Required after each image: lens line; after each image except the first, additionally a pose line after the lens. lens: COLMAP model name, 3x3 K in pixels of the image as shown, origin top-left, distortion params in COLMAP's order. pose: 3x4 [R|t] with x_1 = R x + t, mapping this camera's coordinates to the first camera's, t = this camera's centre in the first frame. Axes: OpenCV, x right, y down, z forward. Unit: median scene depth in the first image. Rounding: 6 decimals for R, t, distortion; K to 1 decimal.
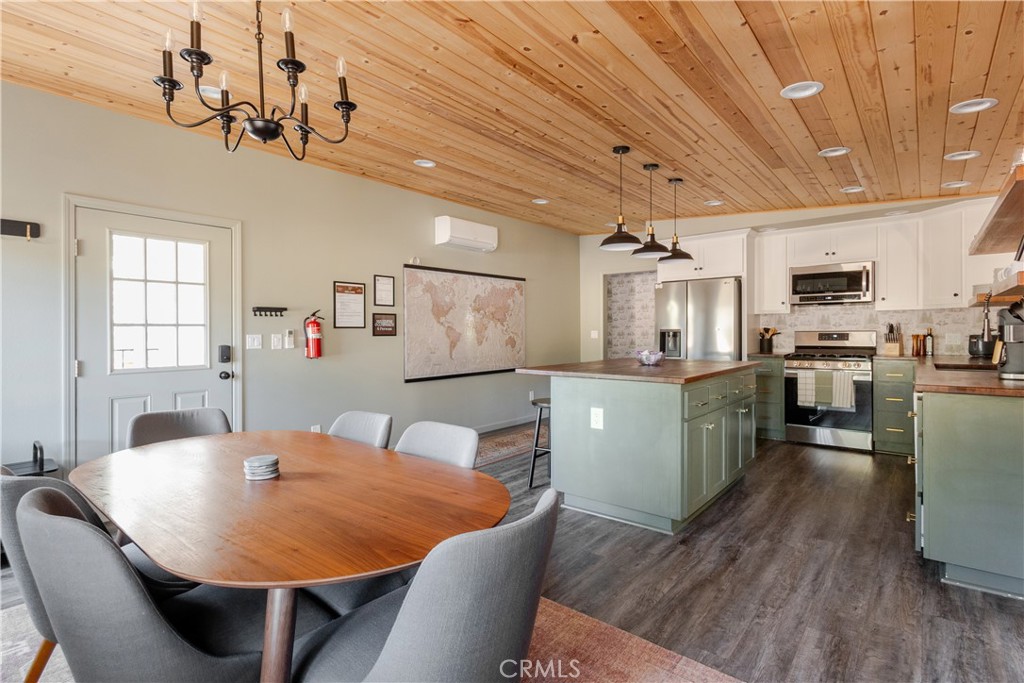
lens RADIAL K [[493.2, 0, 511.7], [0, 493.2, 346.9], [0, 0, 1]] dist [0.007608, 0.000090]
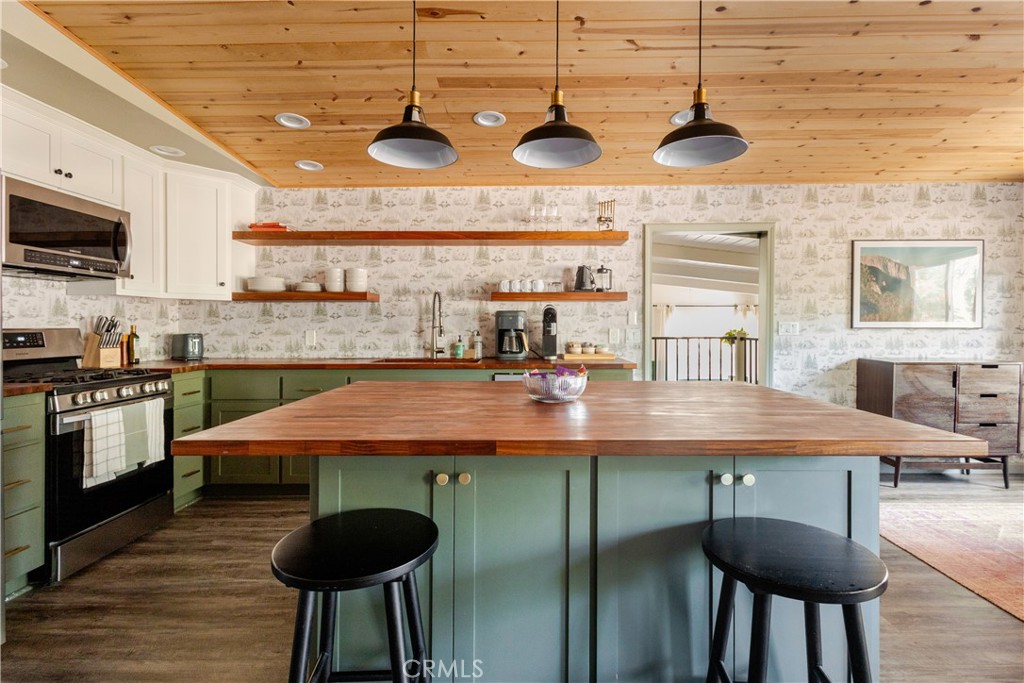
lens RADIAL K [[493.2, 0, 524.8], [0, 493.2, 326.0], [0, 0, 1]] dist [0.007608, 0.000090]
pose [[-0.629463, 0.007868, 0.776991, -0.041812], [0.029981, 0.999450, 0.014168, -0.030250], [-0.776452, 0.032213, -0.629352, 1.054533]]
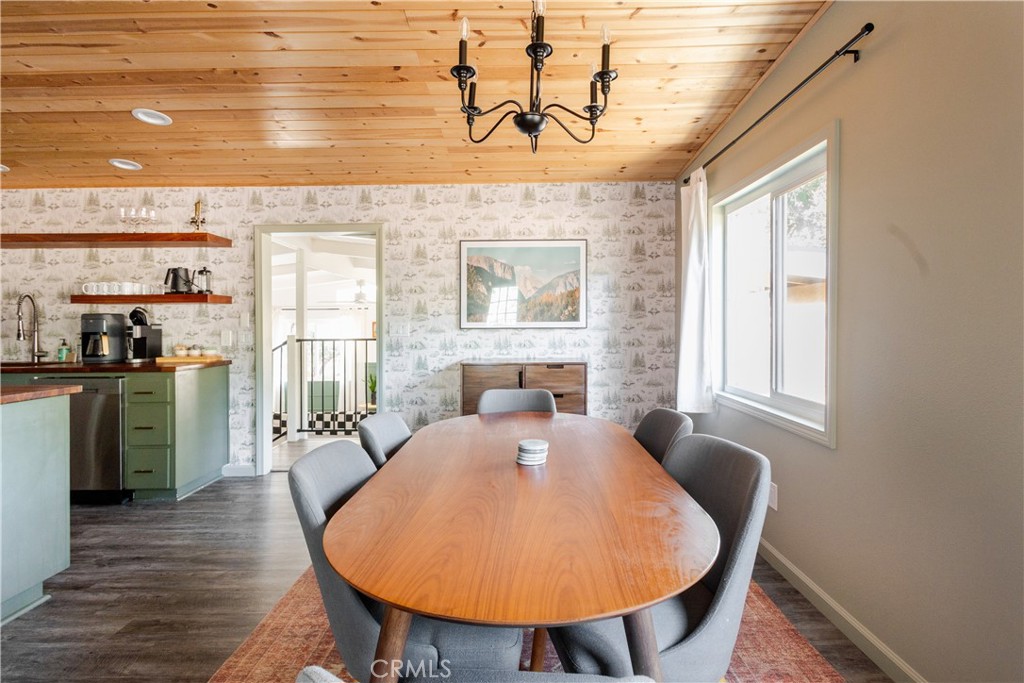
lens RADIAL K [[493.2, 0, 515.2], [0, 493.2, 329.0], [0, 0, 1]] dist [0.007608, 0.000090]
pose [[-0.627979, 0.008464, 0.778184, -0.438678], [0.036629, 0.999154, 0.018691, -0.010271], [-0.777368, 0.040241, -0.627758, 0.558335]]
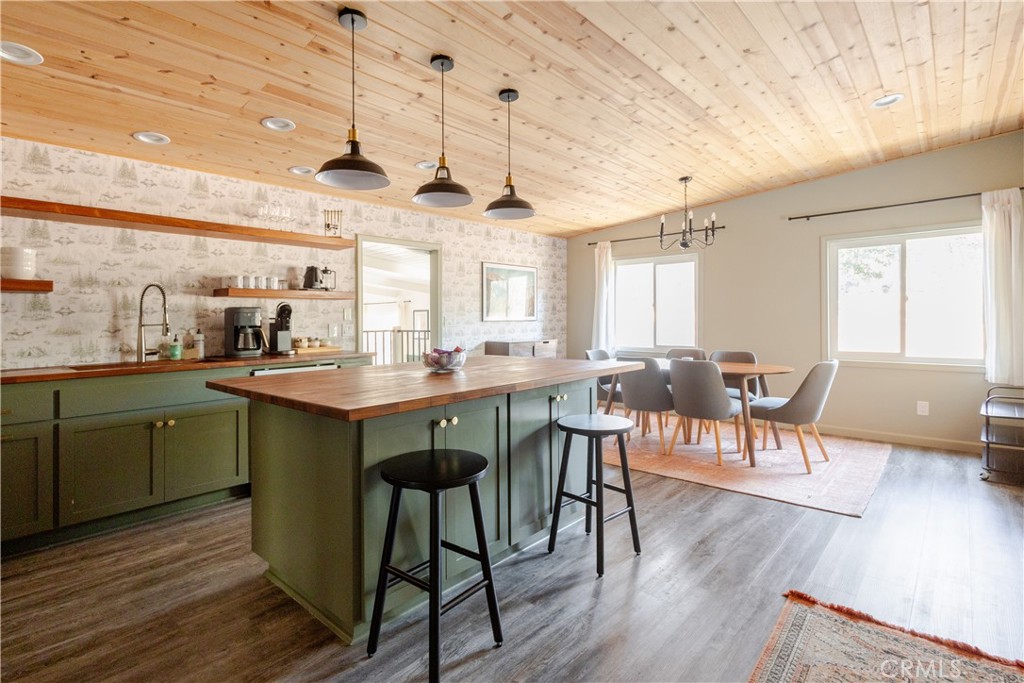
lens RADIAL K [[493.2, 0, 499.2], [0, 493.2, 320.3], [0, 0, 1]] dist [0.007608, 0.000090]
pose [[-0.997722, 0.022208, 0.063707, 0.136649], [0.024252, 0.999210, 0.031484, -0.037894], [-0.062957, 0.032958, -0.997472, 1.325075]]
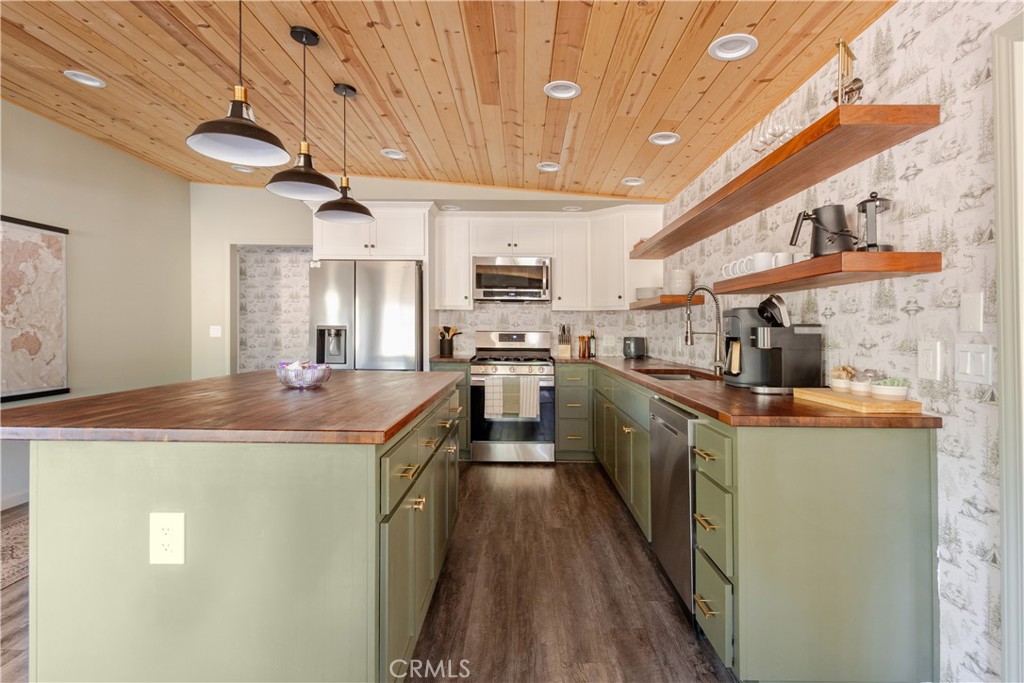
lens RADIAL K [[493.2, 0, 514.5], [0, 493.2, 335.5], [0, 0, 1]] dist [0.007608, 0.000090]
pose [[0.776880, 0.007626, 0.629603, 0.091728], [0.004711, 0.999828, -0.017922, -0.008795], [-0.629632, 0.016889, 0.776710, 0.333276]]
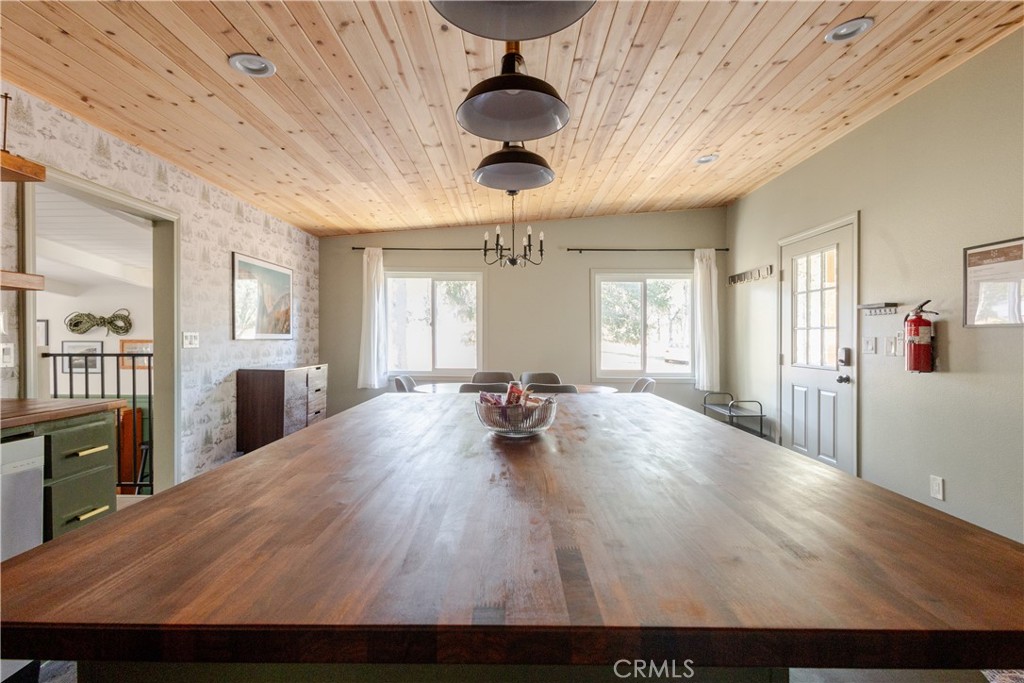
lens RADIAL K [[493.2, 0, 506.2], [0, 493.2, 351.9], [0, 0, 1]] dist [0.007608, 0.000090]
pose [[-0.781969, 0.023864, -0.622861, 0.412738], [-0.014332, 0.998314, 0.056241, -0.031243], [0.623153, 0.052905, -0.780309, 1.040582]]
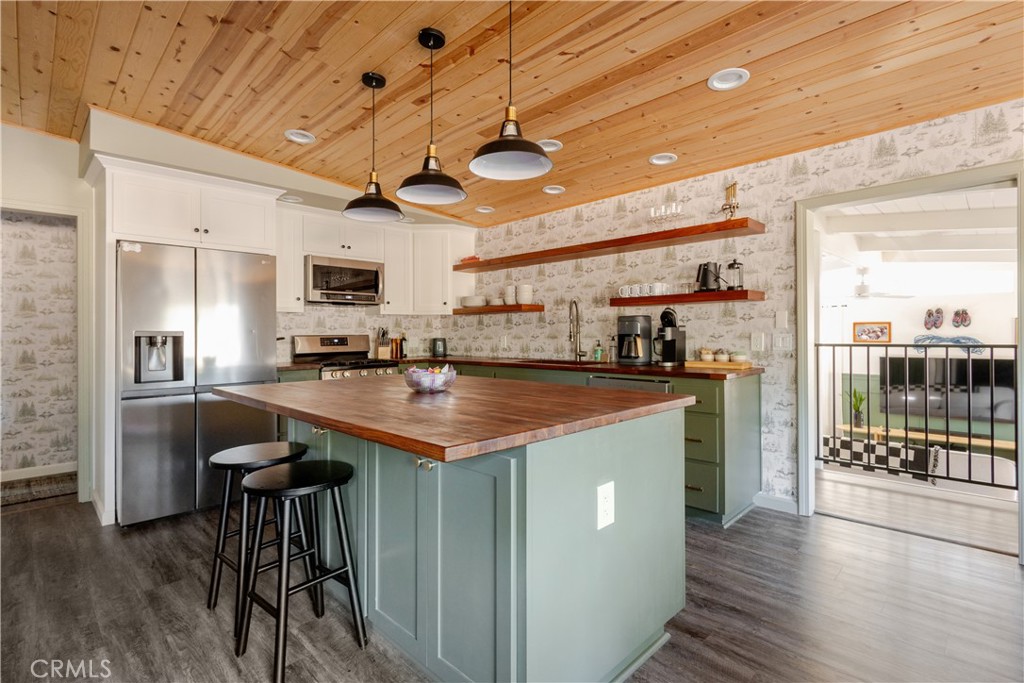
lens RADIAL K [[493.2, 0, 507.6], [0, 493.2, 331.1], [0, 0, 1]] dist [0.007608, 0.000090]
pose [[0.096497, 0.009813, 0.995285, -0.219171], [0.040313, 0.999092, -0.013759, -0.016798], [-0.994517, 0.041451, 0.096014, 0.698963]]
